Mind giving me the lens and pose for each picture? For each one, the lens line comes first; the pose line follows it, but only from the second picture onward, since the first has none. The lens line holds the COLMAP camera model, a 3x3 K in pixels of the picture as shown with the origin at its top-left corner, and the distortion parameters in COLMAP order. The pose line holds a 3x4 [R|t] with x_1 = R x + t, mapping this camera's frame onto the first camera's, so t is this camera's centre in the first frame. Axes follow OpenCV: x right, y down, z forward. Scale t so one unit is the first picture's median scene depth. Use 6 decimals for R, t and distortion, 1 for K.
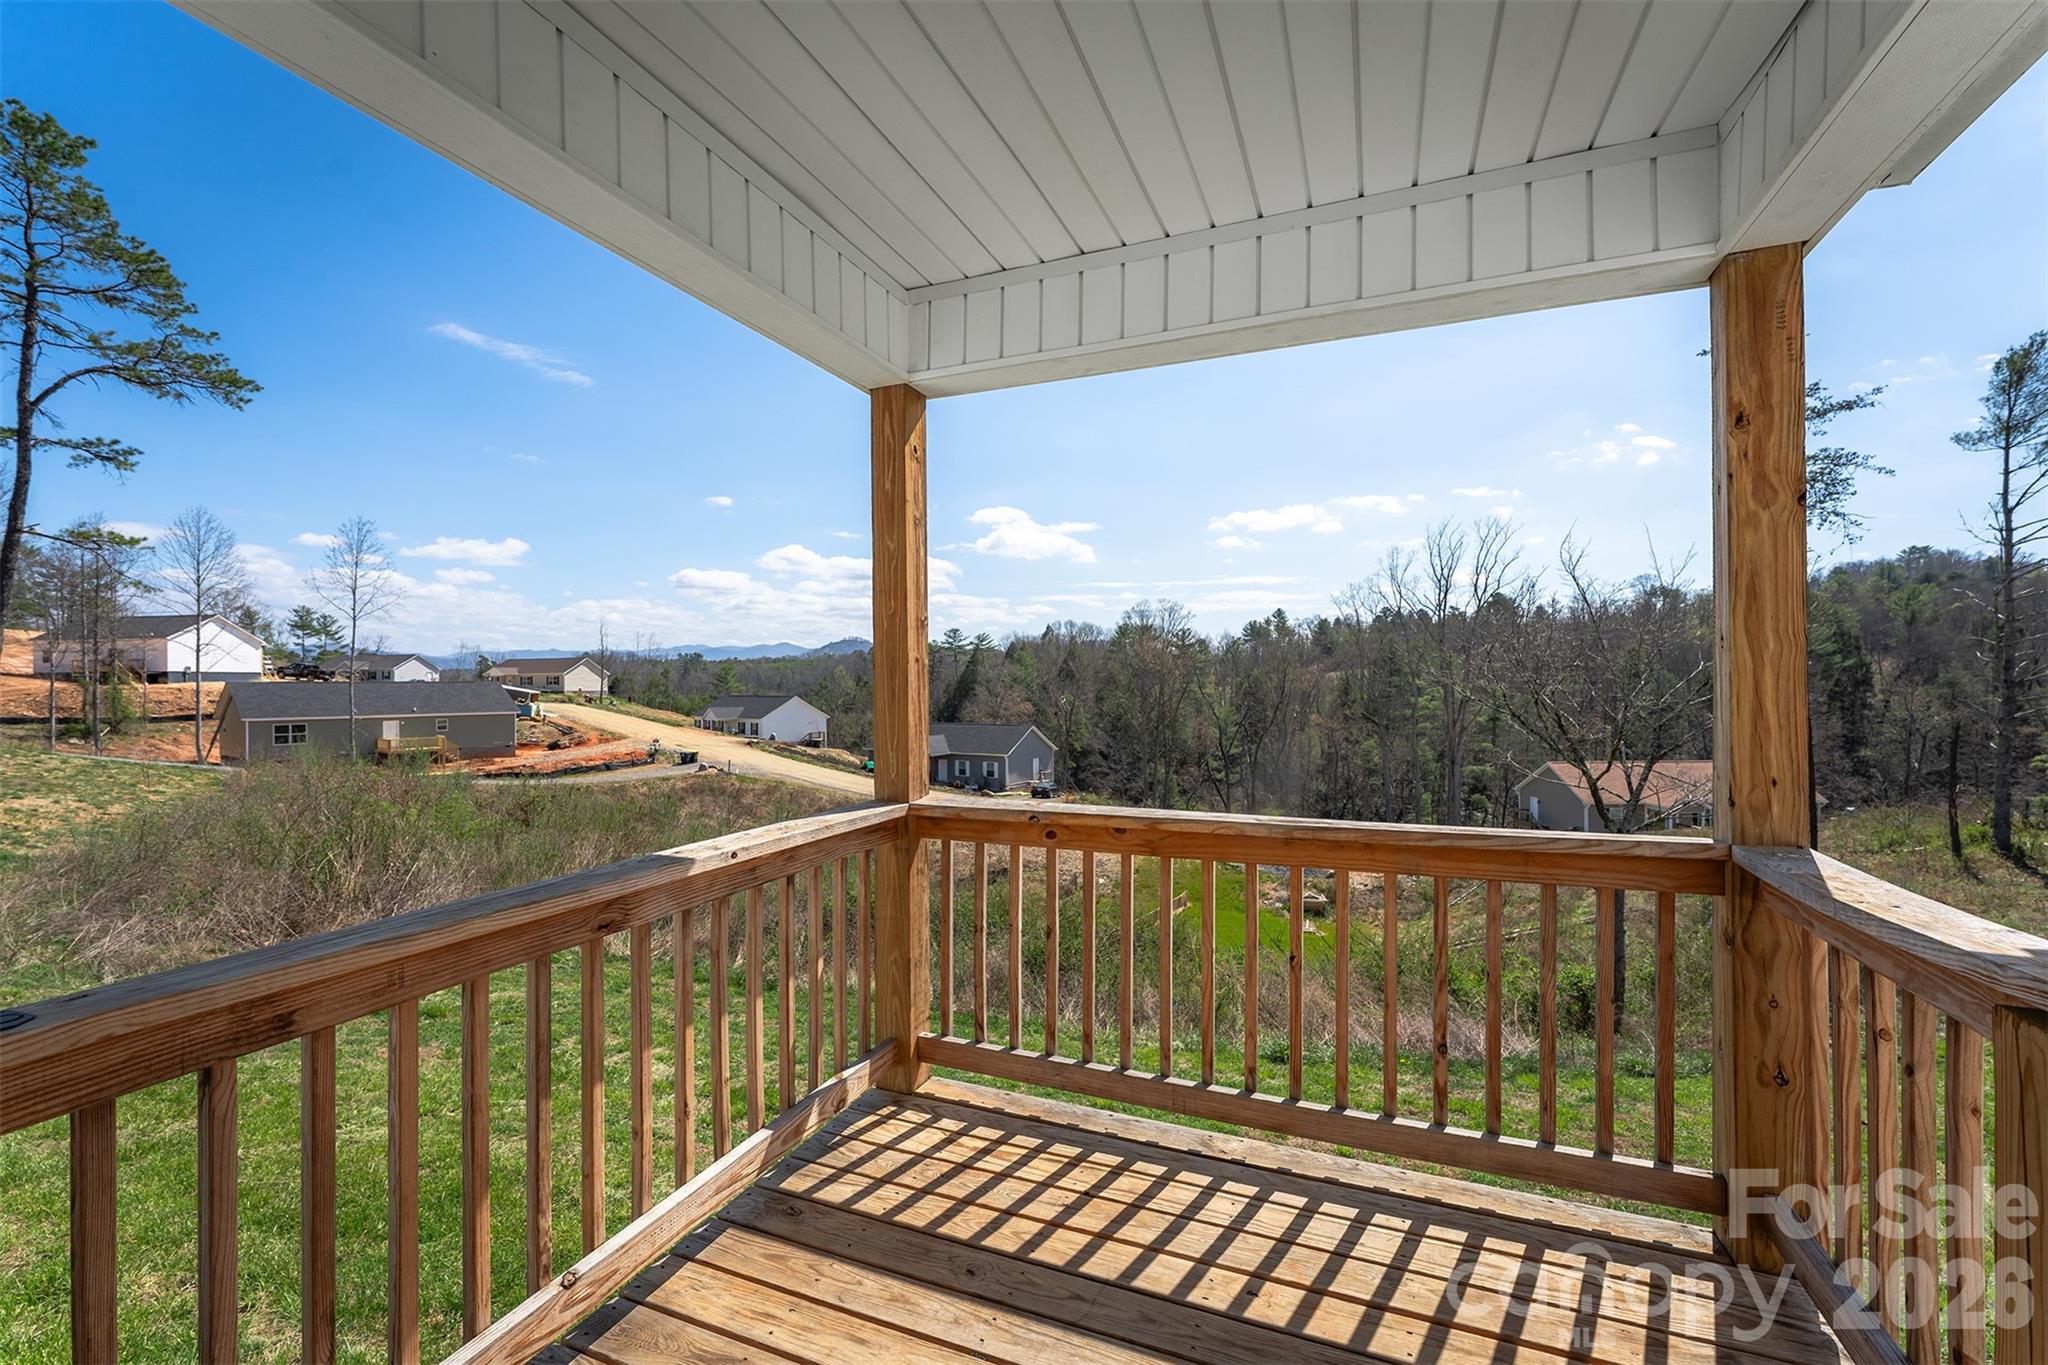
lens RADIAL K [[850.1, 0, 1055.3], [0, 850.1, 688.1], [0, 0, 1]] dist [0.003154, 0.000225]
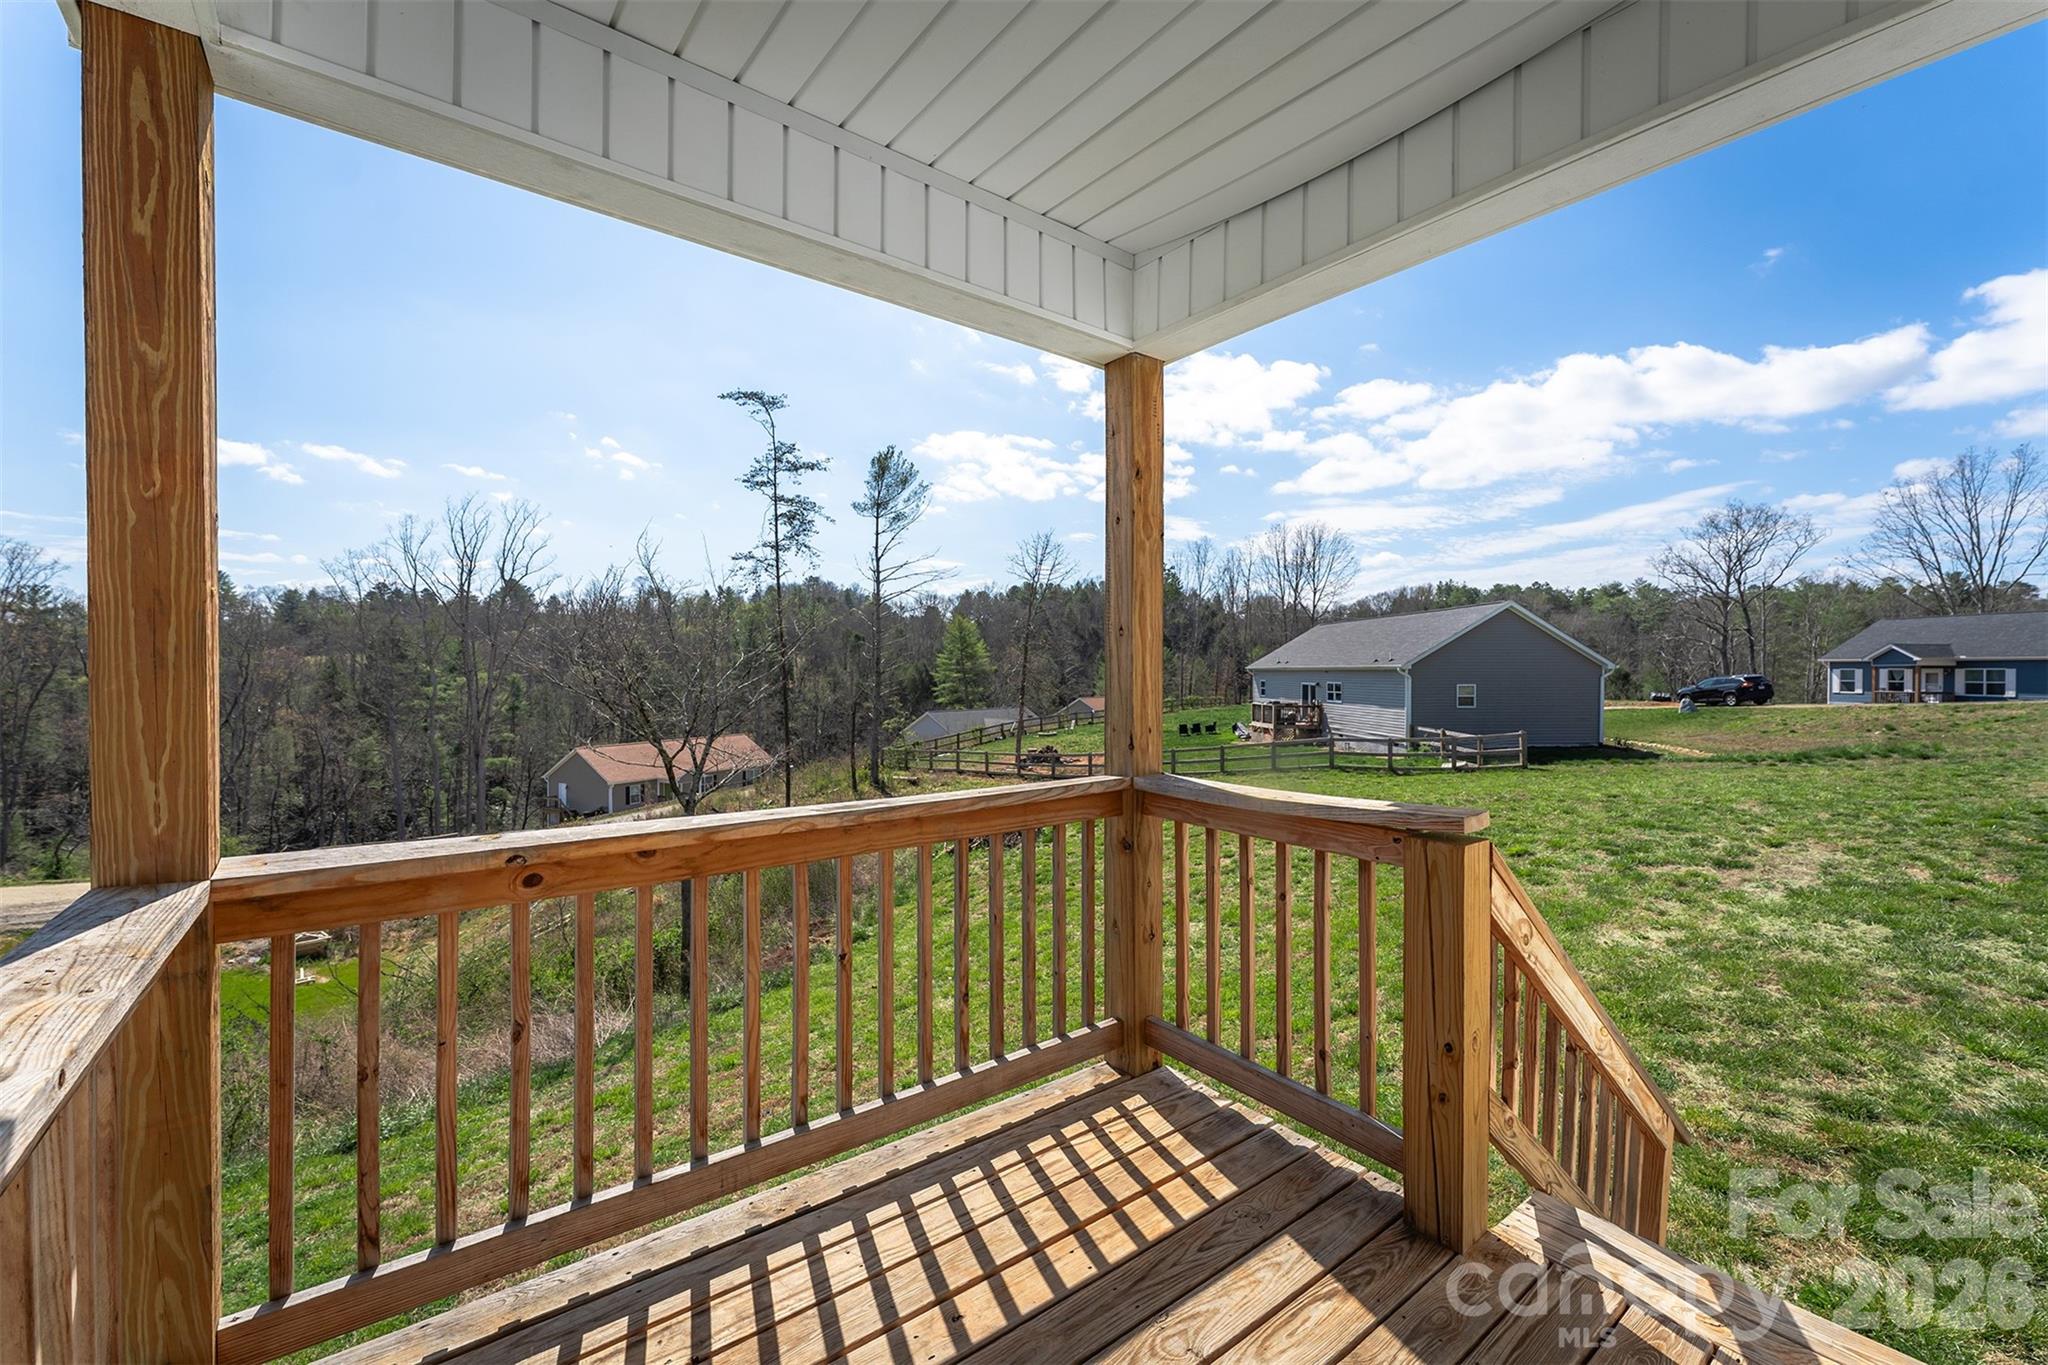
lens RADIAL K [[835.6, 0, 1024.0], [0, 835.6, 682.5], [0, 0, 1]] dist [0.007061, 0.000095]
pose [[0.519601, -0.004746, 0.854396, -0.344261], [-0.001302, 0.999979, 0.006346, 0.014752], [-0.854408, -0.004410, 0.519583, 0.326261]]
